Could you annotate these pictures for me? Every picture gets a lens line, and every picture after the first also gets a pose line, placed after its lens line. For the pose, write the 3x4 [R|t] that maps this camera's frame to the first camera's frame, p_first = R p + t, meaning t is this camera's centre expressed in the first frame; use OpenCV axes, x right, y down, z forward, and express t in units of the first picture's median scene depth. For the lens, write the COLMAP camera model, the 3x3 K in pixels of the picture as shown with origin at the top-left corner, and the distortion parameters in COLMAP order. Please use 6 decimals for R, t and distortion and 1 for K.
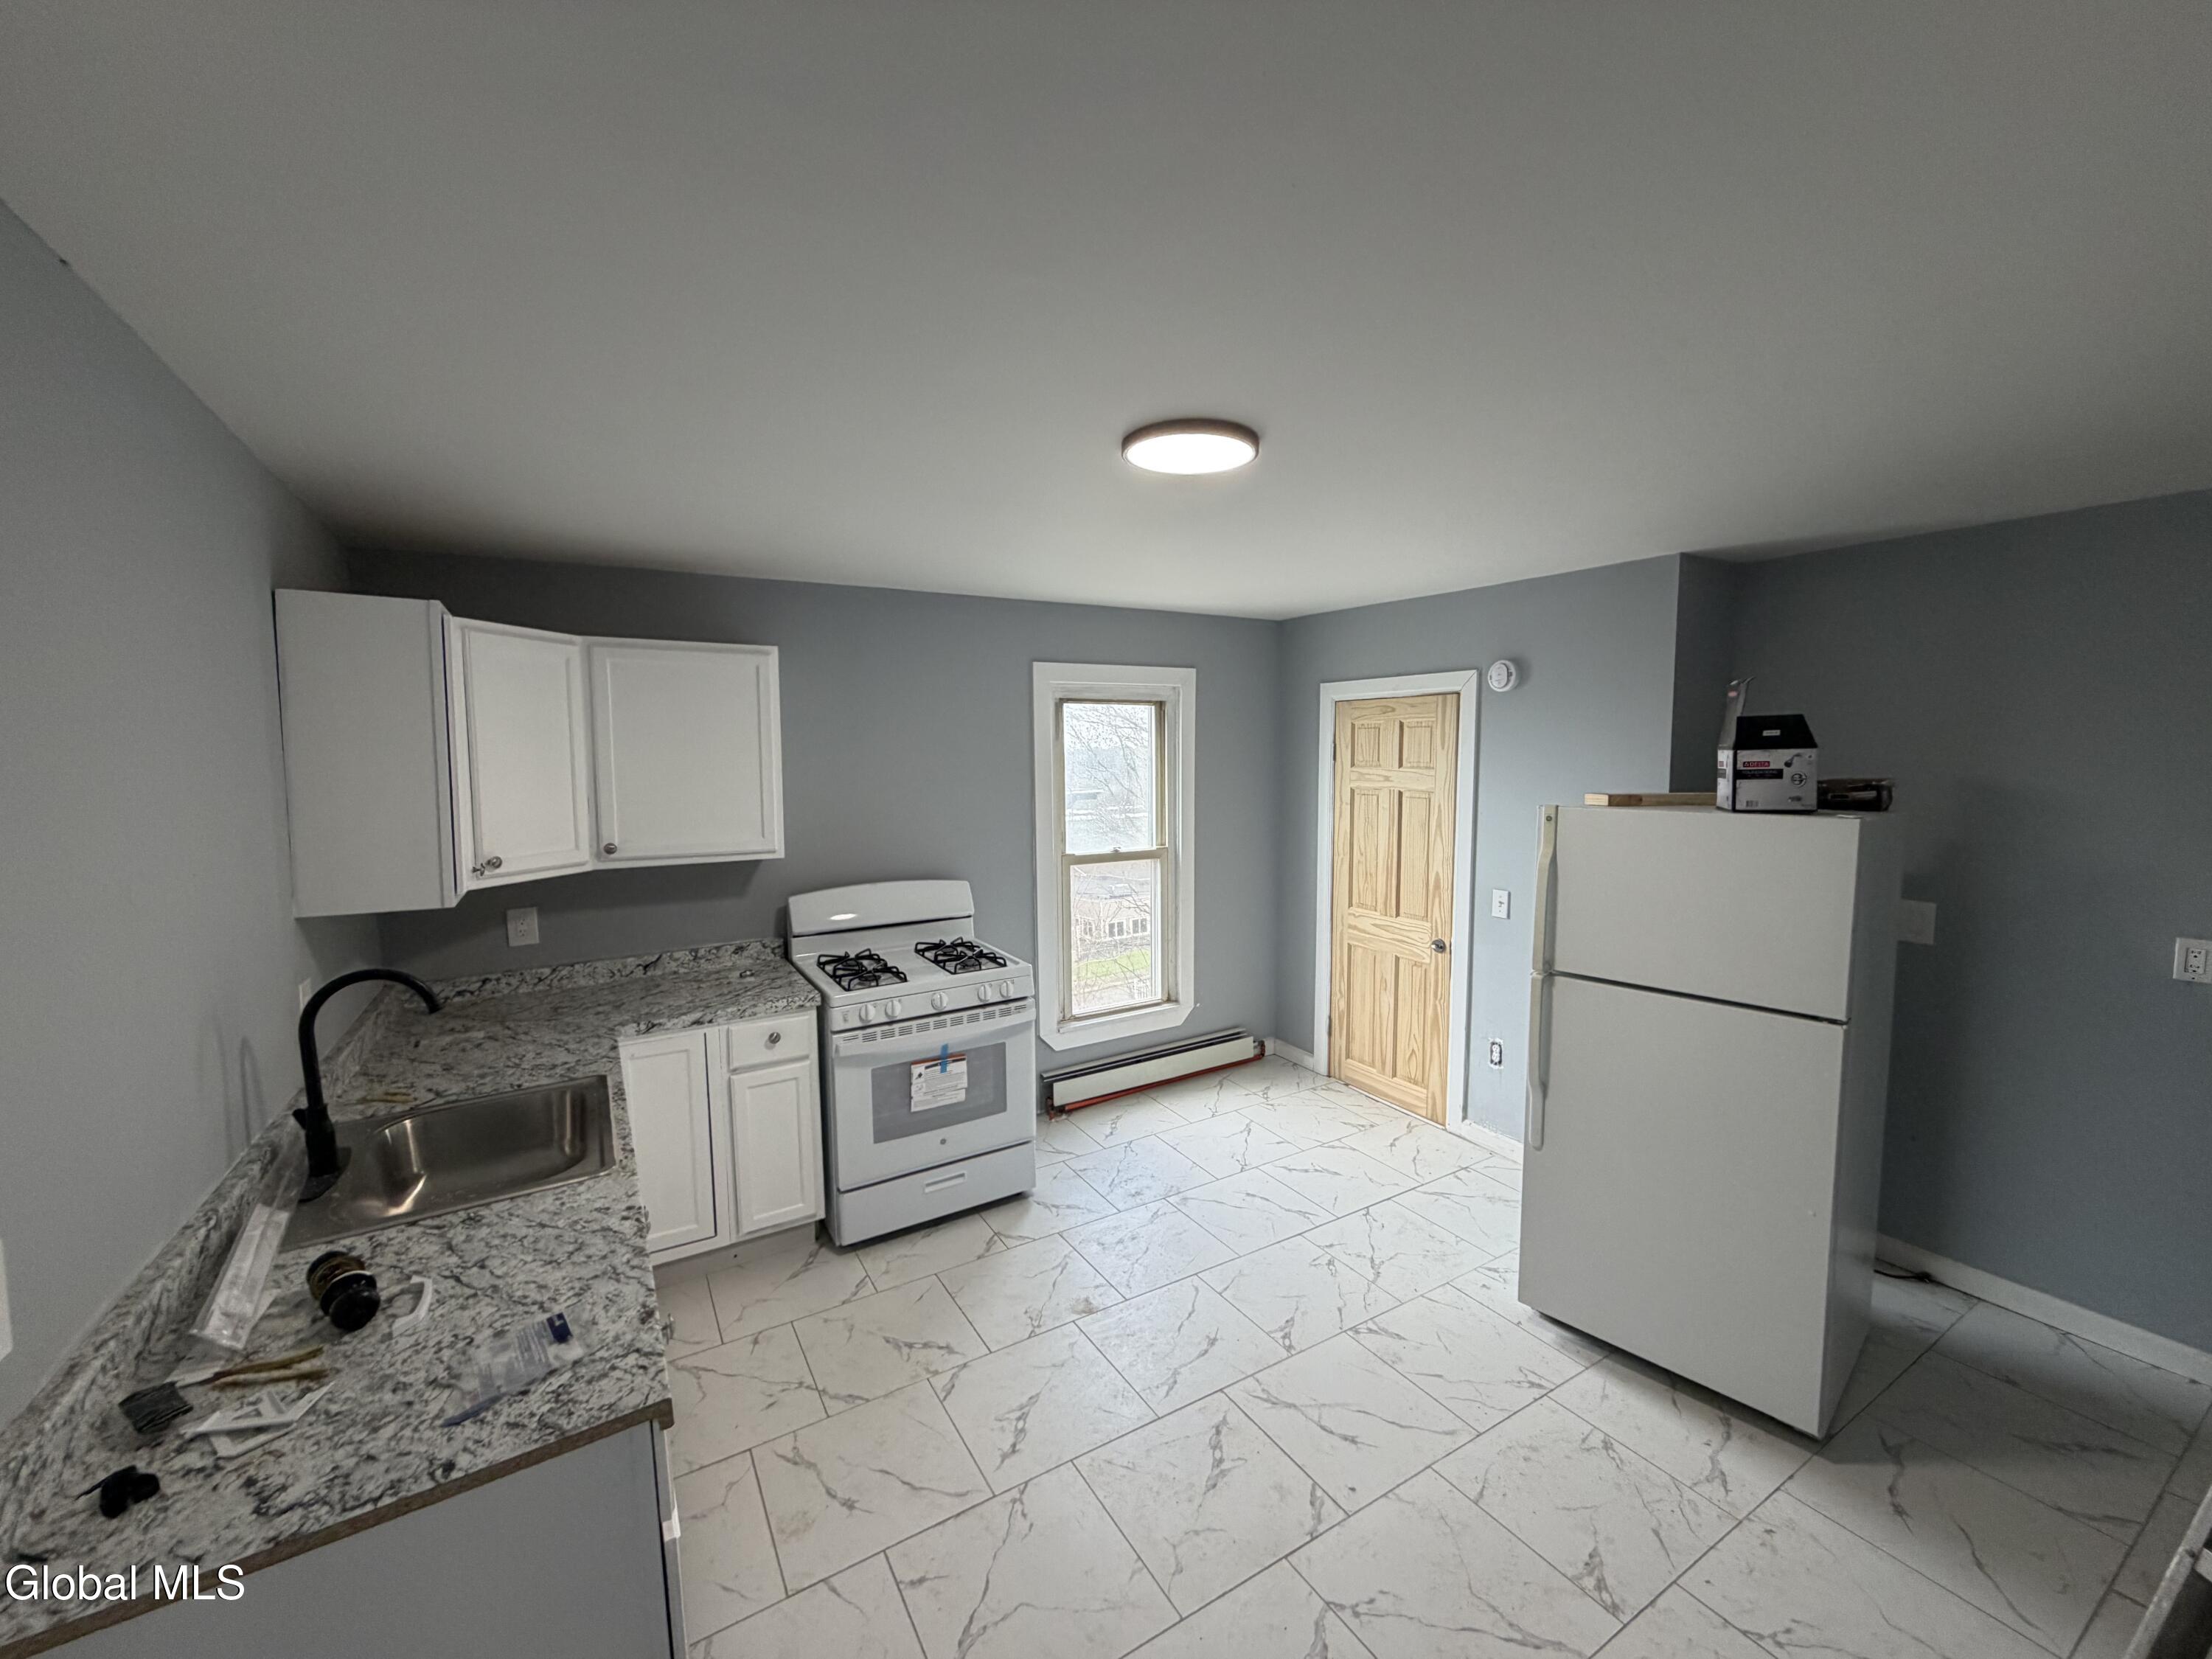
lens RADIAL K [[879.1, 0, 1106.0], [0, 879.1, 829.5], [0, 0, 1]] dist [-0.000262, -0.000098]
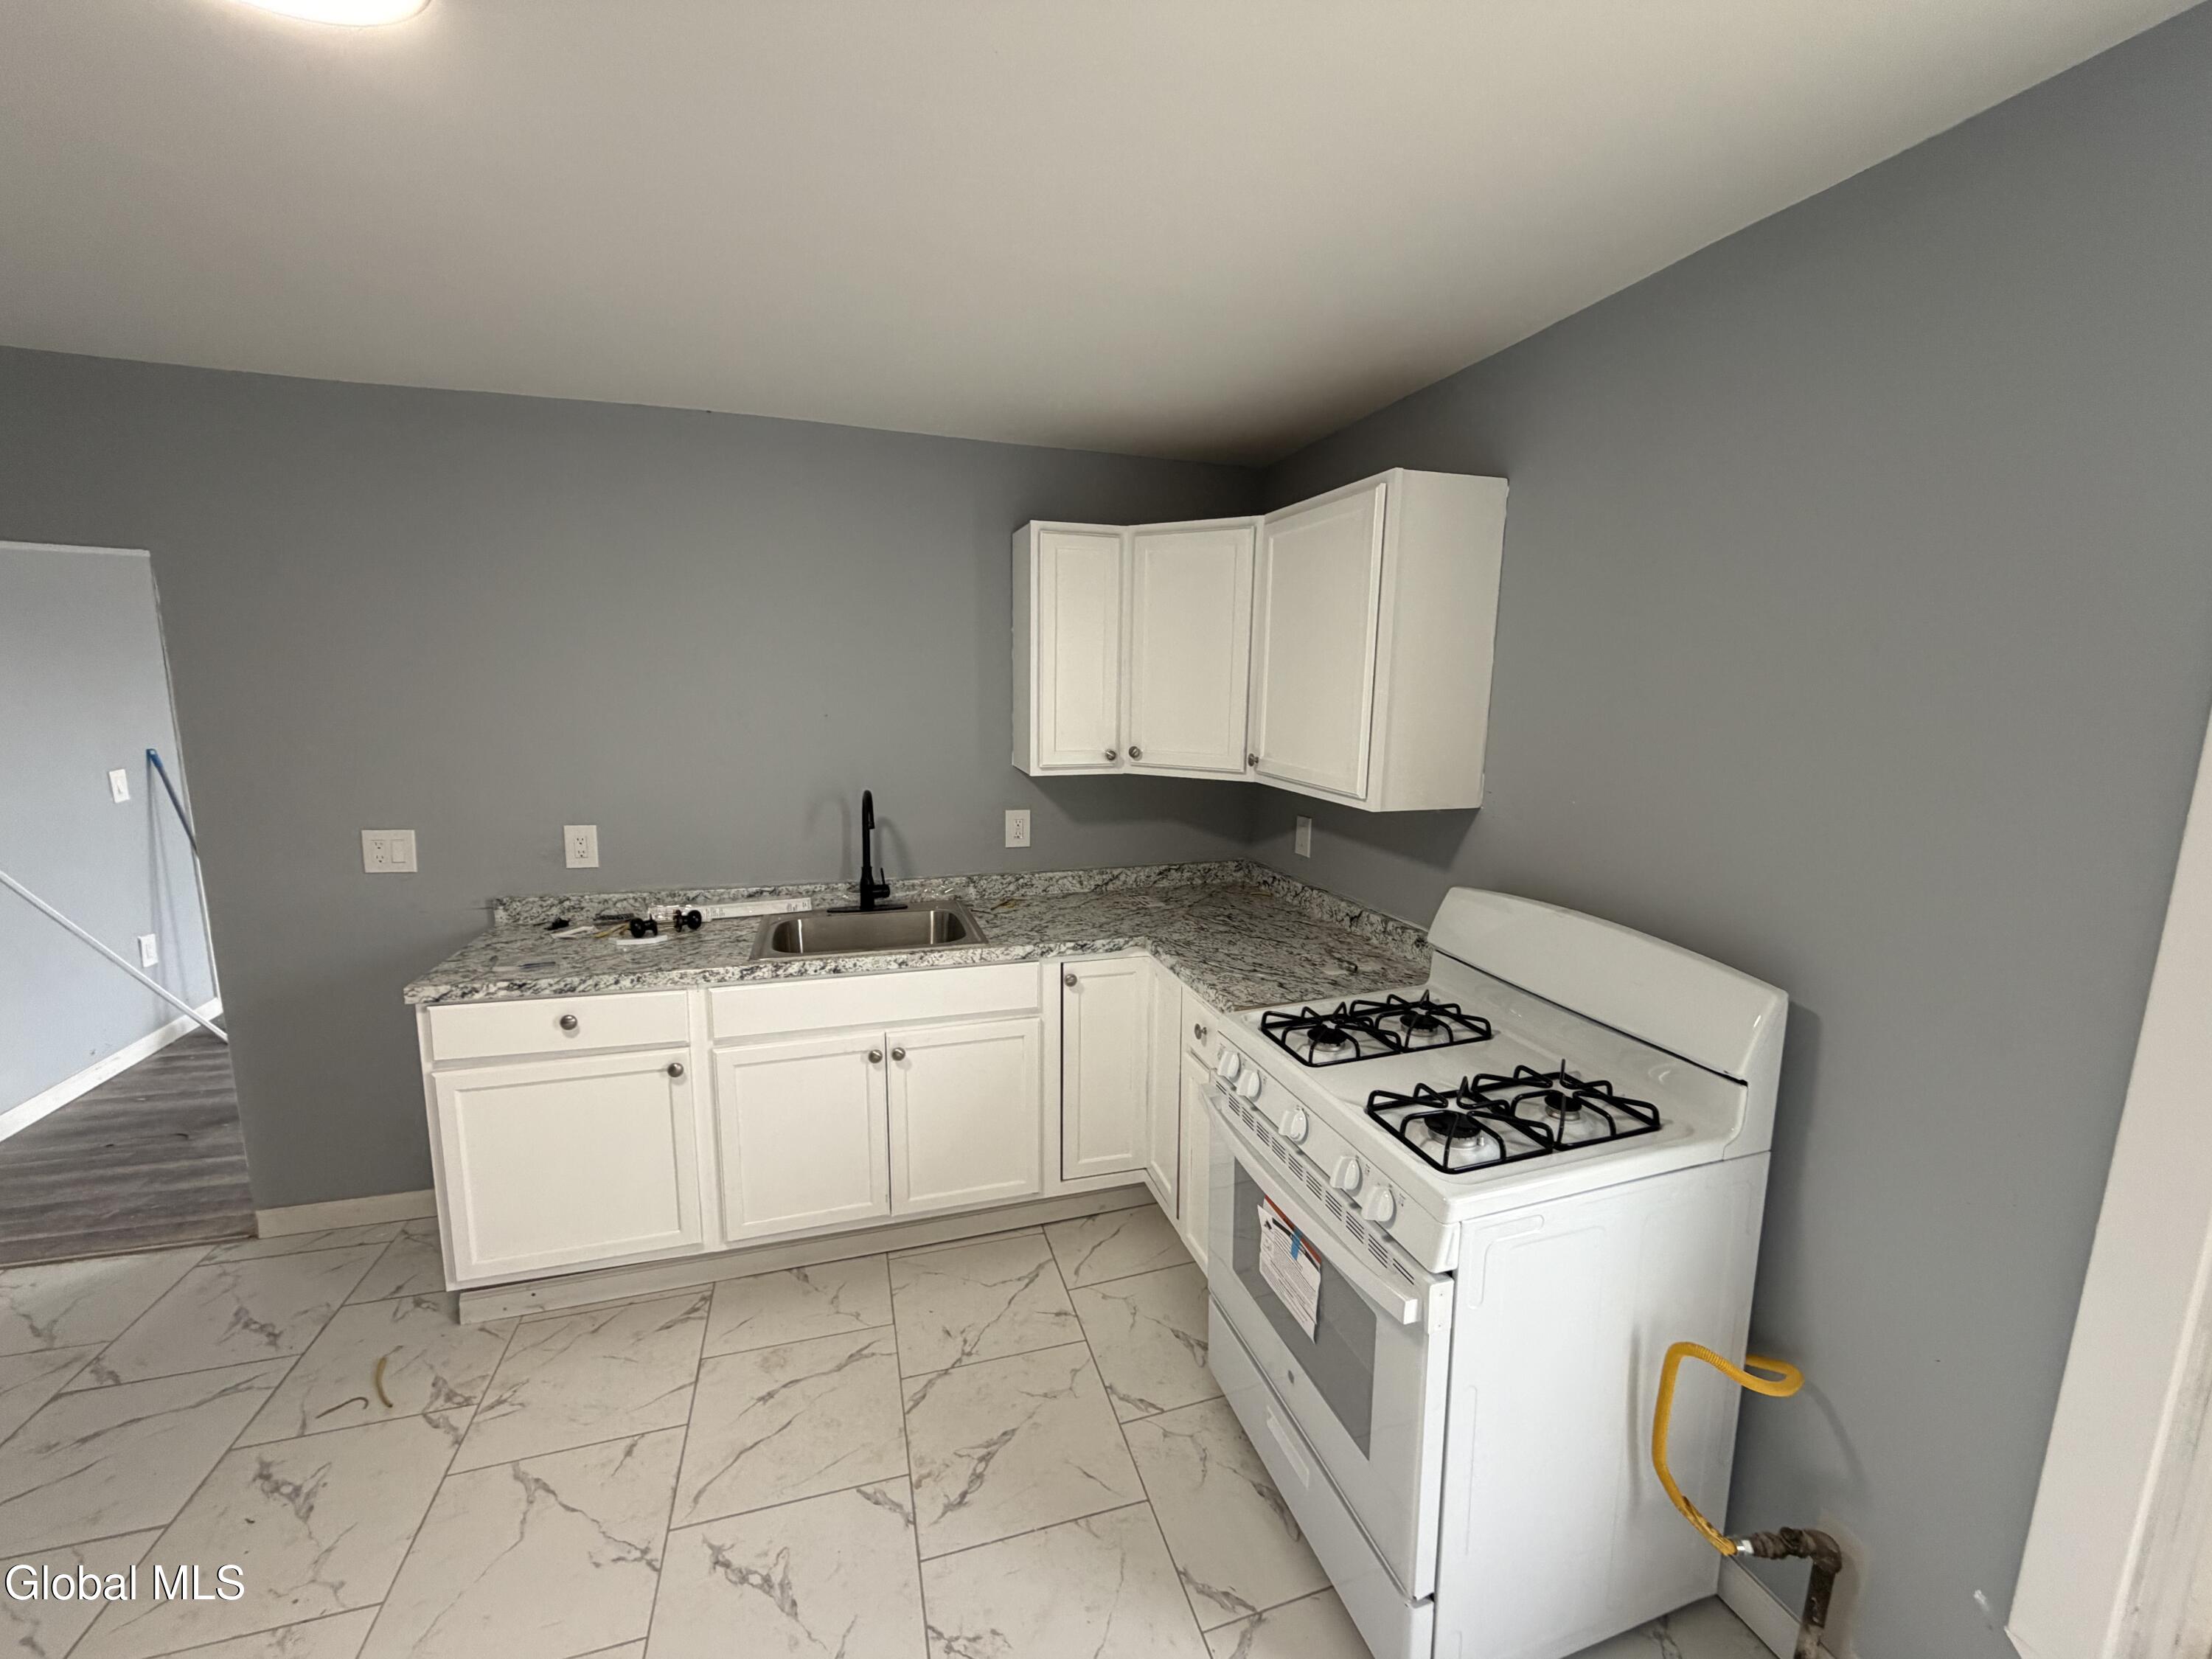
lens RADIAL K [[879.1, 0, 1106.0], [0, 879.1, 829.5], [0, 0, 1]] dist [-0.000262, -0.000098]
pose [[-0.245216, 0.168135, -0.954777, 0.319878], [-0.093151, 0.976203, 0.195833, -0.067799], [0.964983, 0.136960, -0.223719, 1.045573]]
